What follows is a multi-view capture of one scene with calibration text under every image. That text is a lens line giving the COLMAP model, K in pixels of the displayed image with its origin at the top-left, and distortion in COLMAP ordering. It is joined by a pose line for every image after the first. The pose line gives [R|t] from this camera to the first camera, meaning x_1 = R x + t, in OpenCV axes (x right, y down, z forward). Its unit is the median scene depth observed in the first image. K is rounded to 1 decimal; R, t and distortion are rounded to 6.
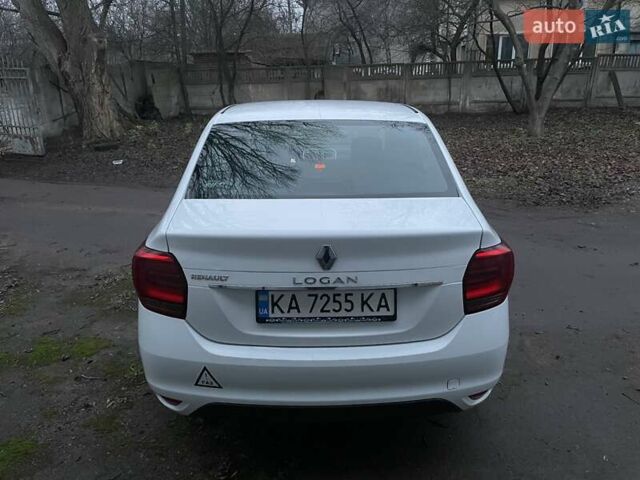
lens RADIAL K [[487.1, 0, 326.7], [0, 487.1, 238.5], [0, 0, 1]] dist [0.084272, -0.115889]
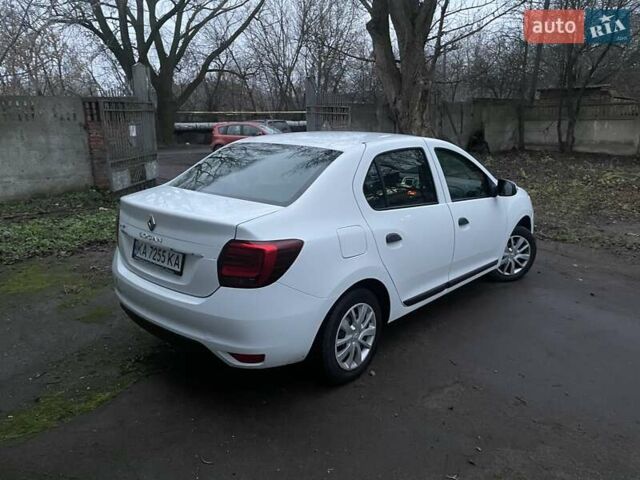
lens RADIAL K [[487.1, 0, 326.7], [0, 487.1, 238.5], [0, 0, 1]] dist [0.084272, -0.115889]
pose [[0.735010, 0.174036, -0.655341, 1.182585], [-0.217849, 0.975870, 0.014824, -0.048239], [0.642107, 0.131869, 0.755188, 0.136270]]
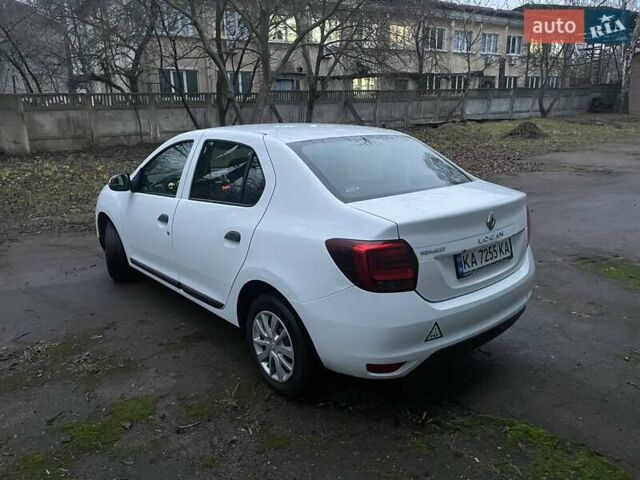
lens RADIAL K [[487.1, 0, 326.7], [0, 487.1, 238.5], [0, 0, 1]] dist [0.084272, -0.115889]
pose [[0.768747, -0.162197, 0.618643, -1.039596], [0.199576, 0.979842, 0.008896, -0.017305], [-0.607616, 0.116628, 0.785622, 0.124621]]
